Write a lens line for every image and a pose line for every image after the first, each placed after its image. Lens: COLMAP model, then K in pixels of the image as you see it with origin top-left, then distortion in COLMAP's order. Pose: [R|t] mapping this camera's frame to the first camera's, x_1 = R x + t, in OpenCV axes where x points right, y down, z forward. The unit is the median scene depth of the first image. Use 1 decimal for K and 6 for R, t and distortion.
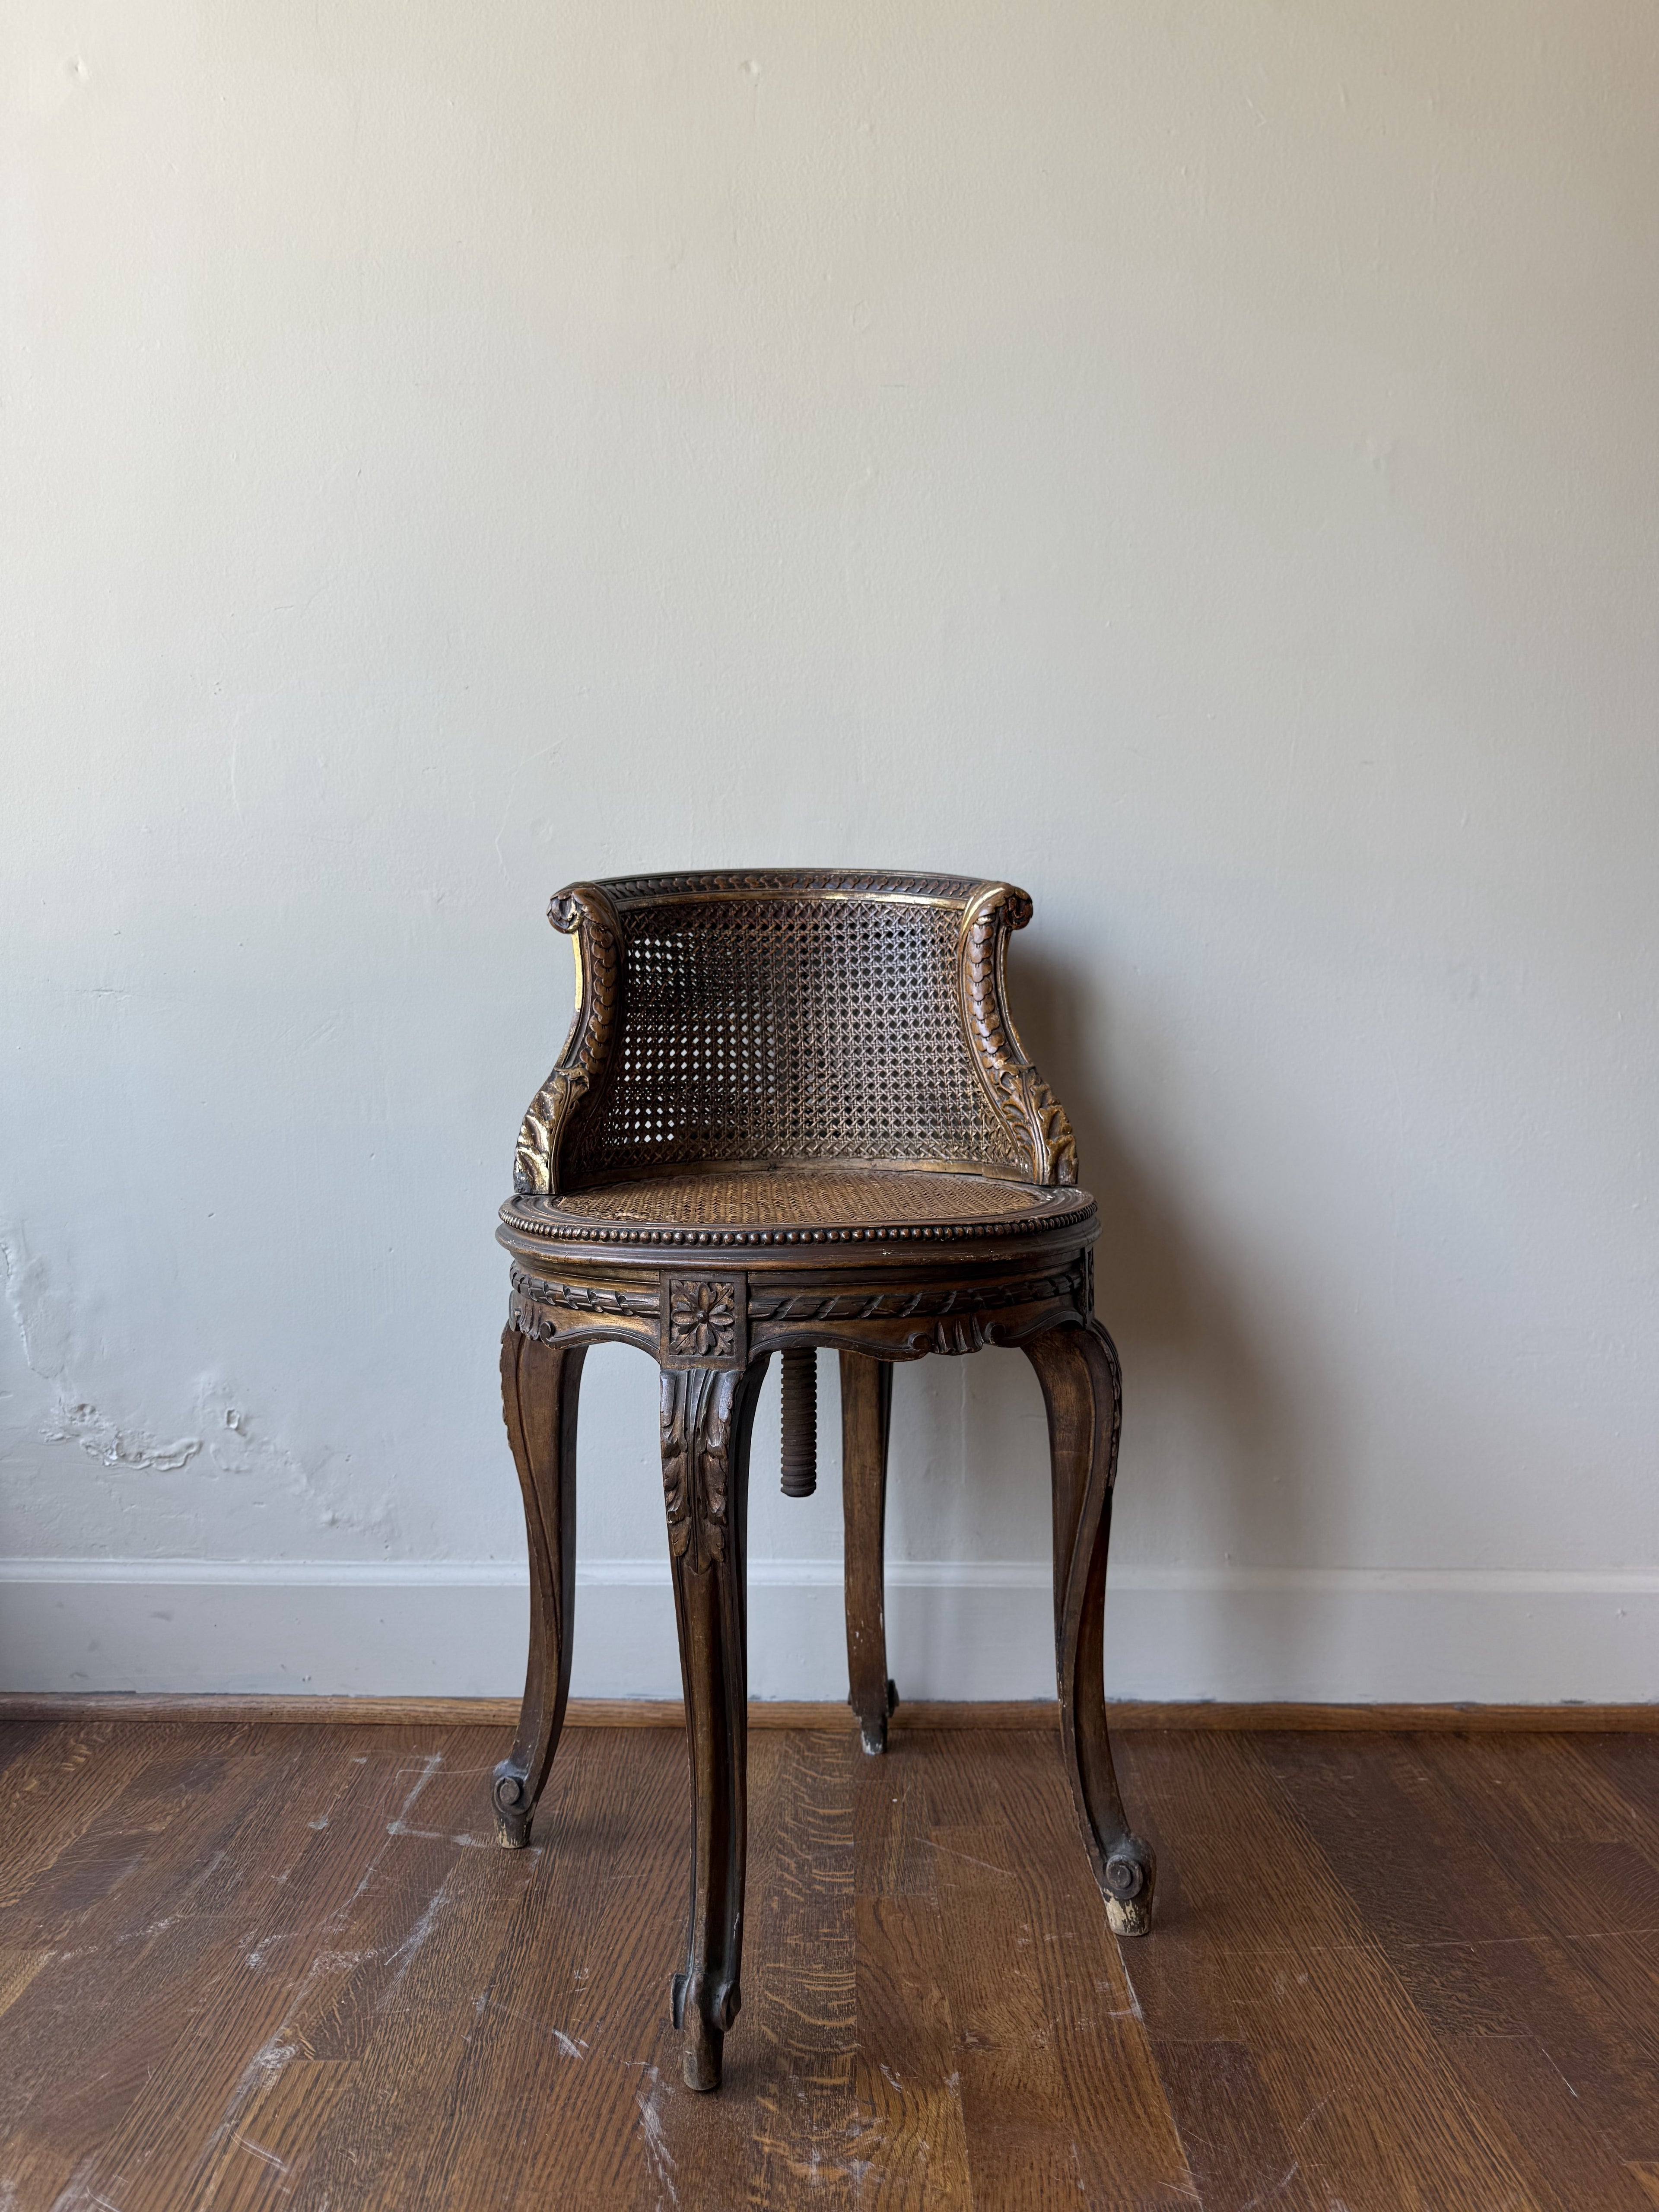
lens RADIAL K [[1665.1, 0, 827.3], [0, 1665.1, 1102.7], [0, 0, 1]] dist [0.000047, -0.003901]
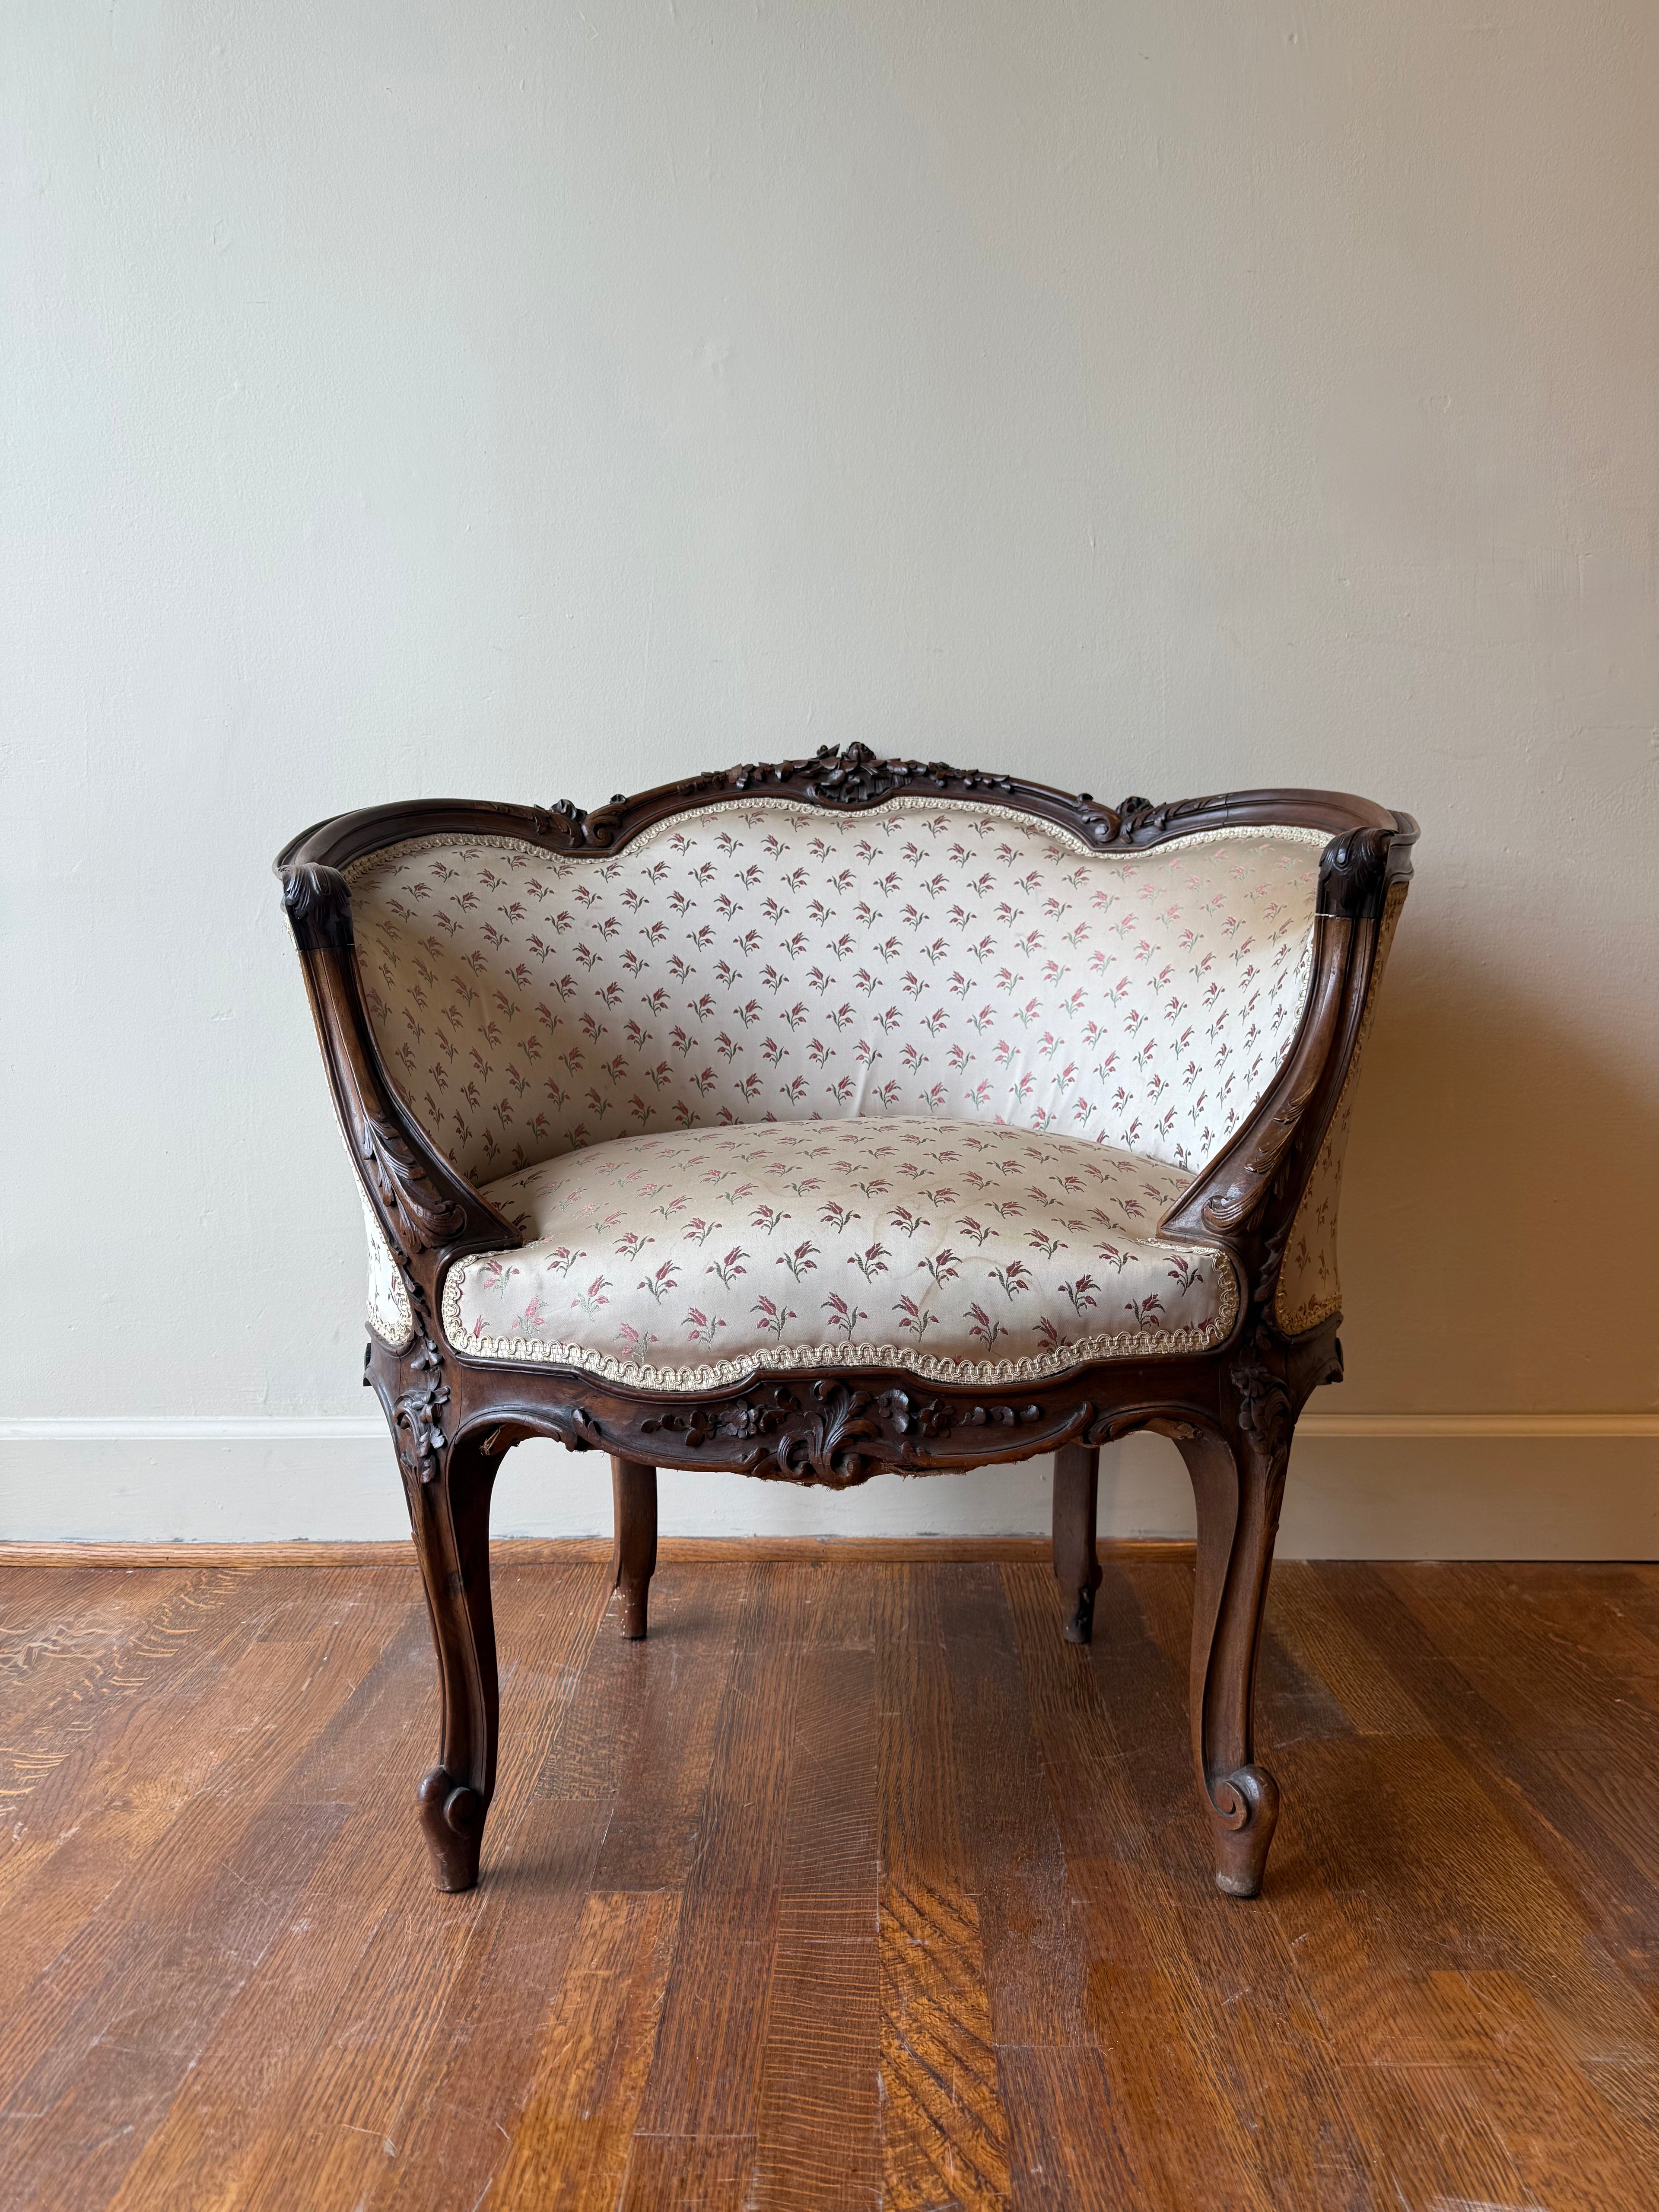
lens RADIAL K [[1662.5, 0, 818.0], [0, 1662.5, 1105.6], [0, 0, 1]] dist [0.003746, -0.001682]
pose [[0.999688, -0.012478, -0.021649, 0.498575], [0.013429, 0.998925, 0.044376, 0.041071], [0.021072, -0.044653, 0.998780, -0.078445]]
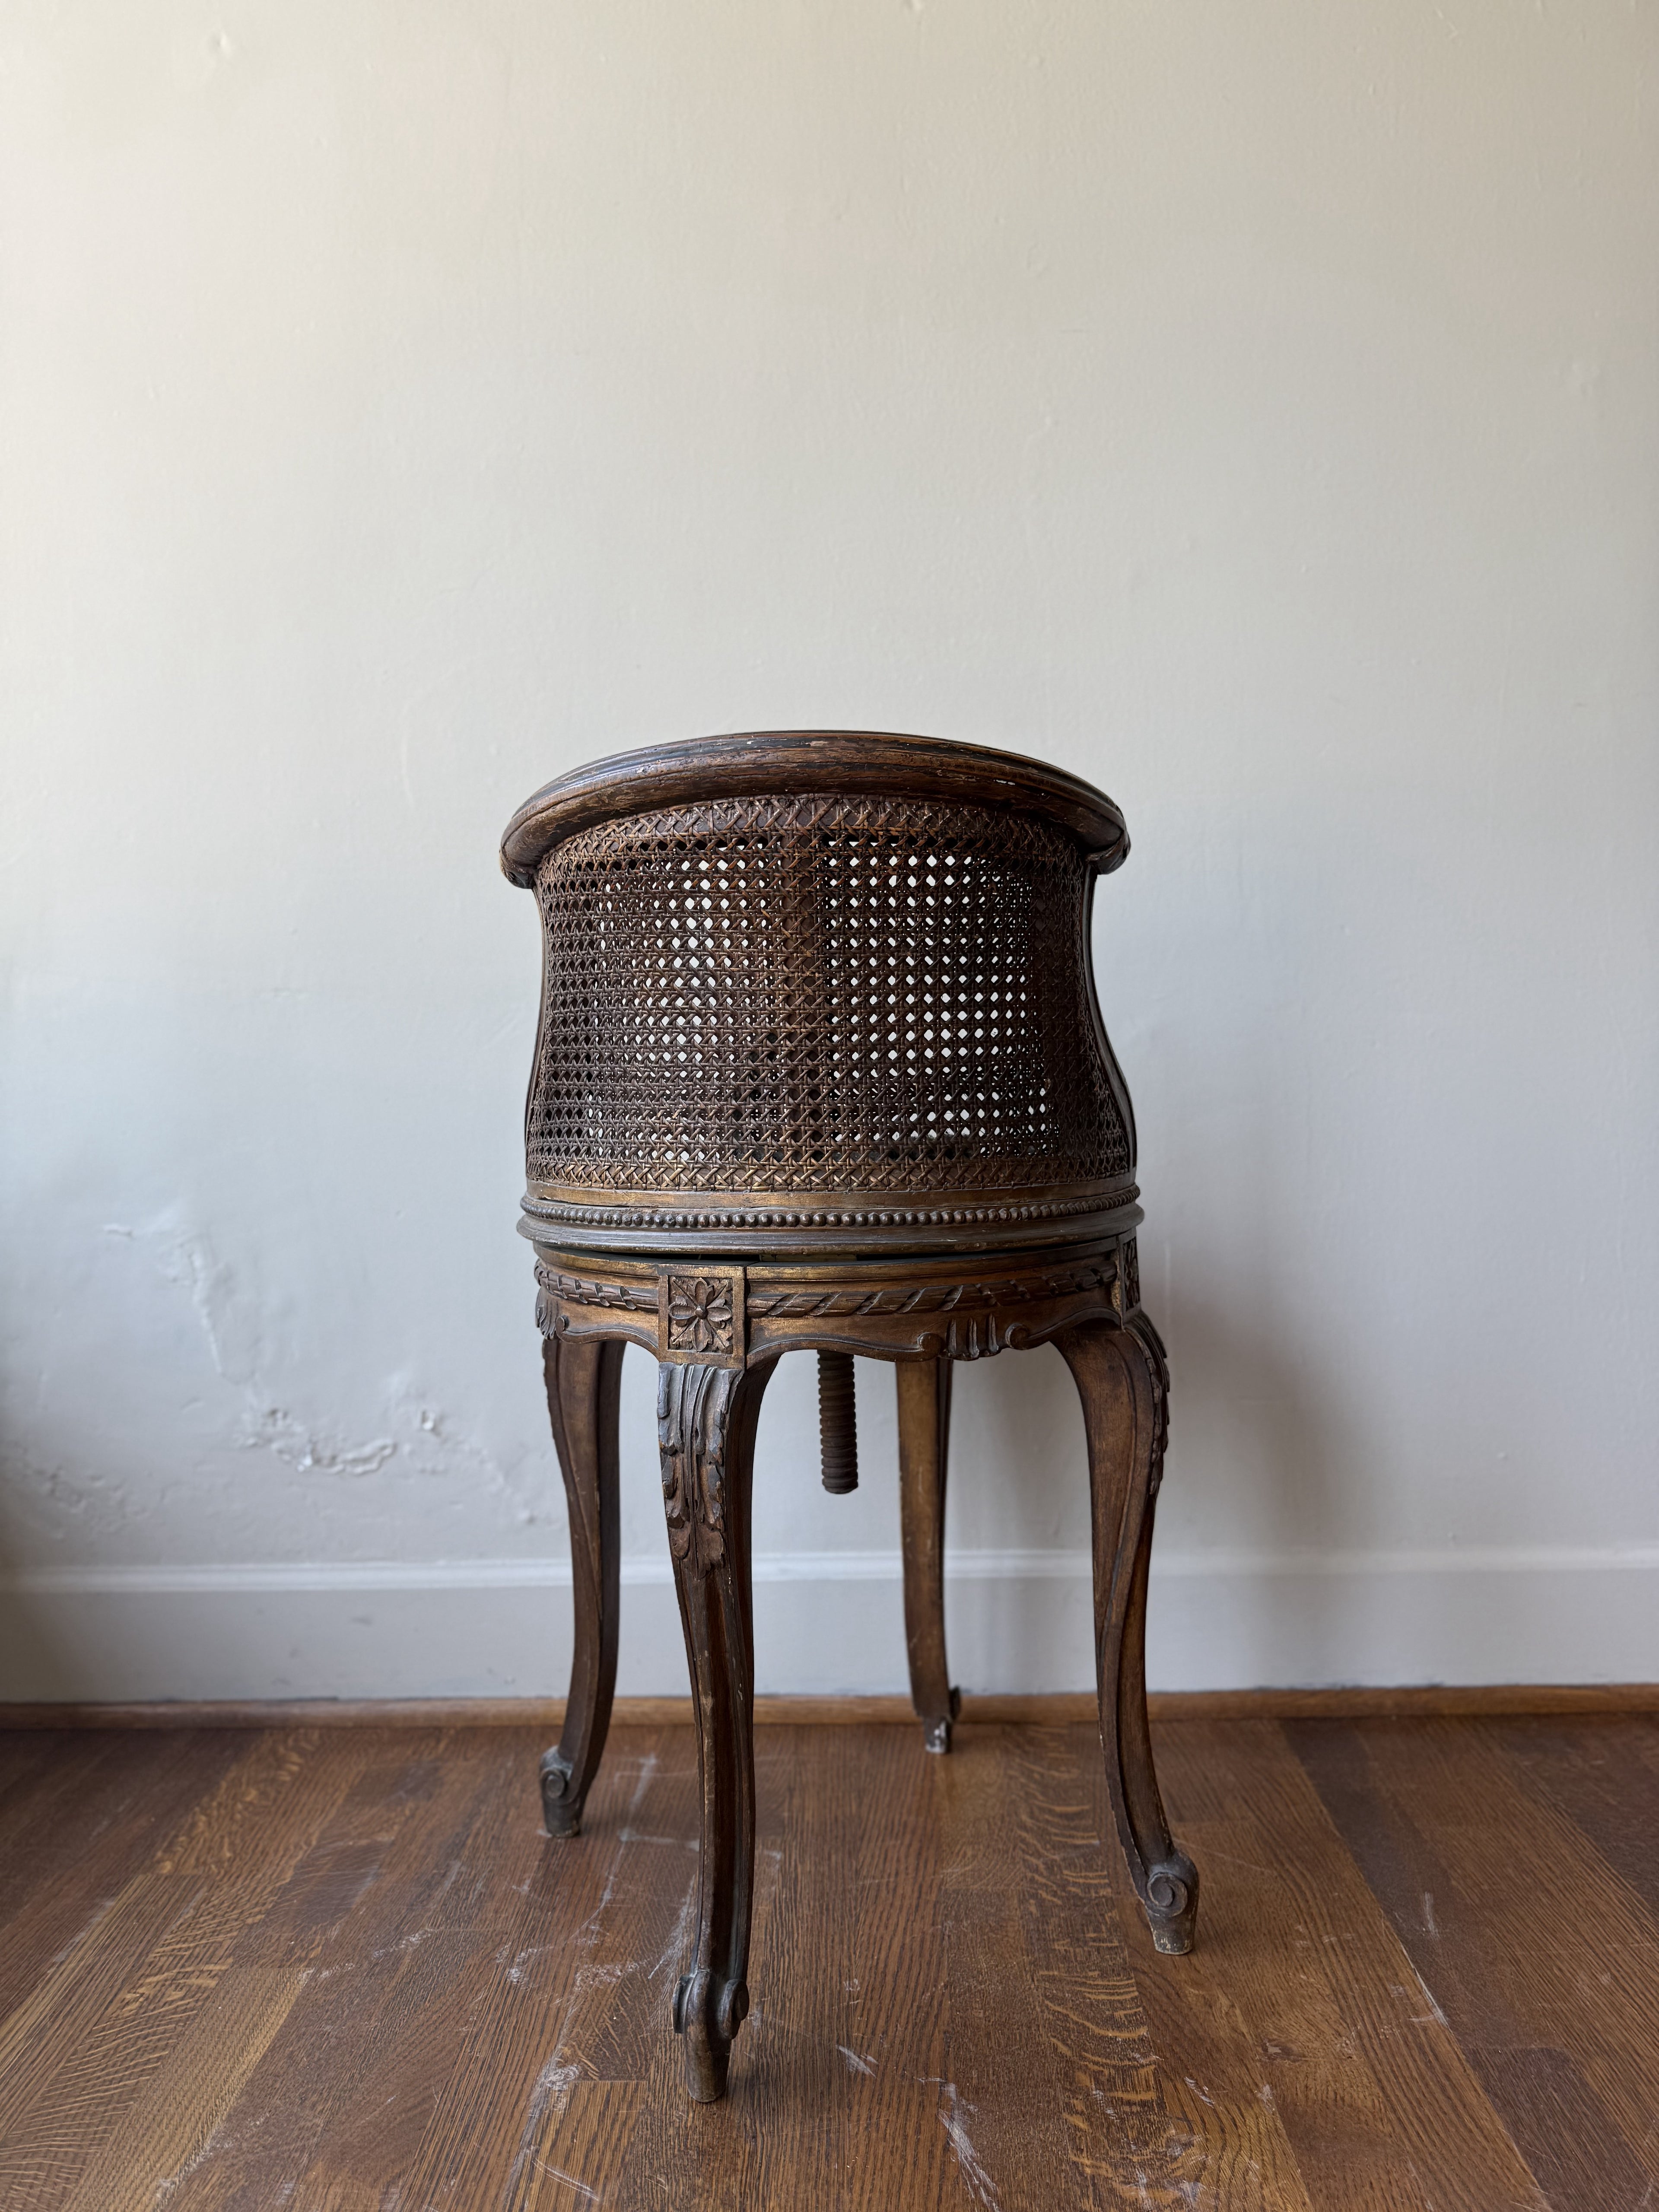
lens RADIAL K [[1665.1, 0, 815.7], [0, 1665.1, 1106.6], [0, 0, 1]] dist [-0.002372, -0.005614]
pose [[0.998856, -0.032099, -0.035454, -0.106563], [0.032723, 0.999317, 0.017161, -0.006129], [0.034879, -0.018302, 0.999224, 0.034272]]
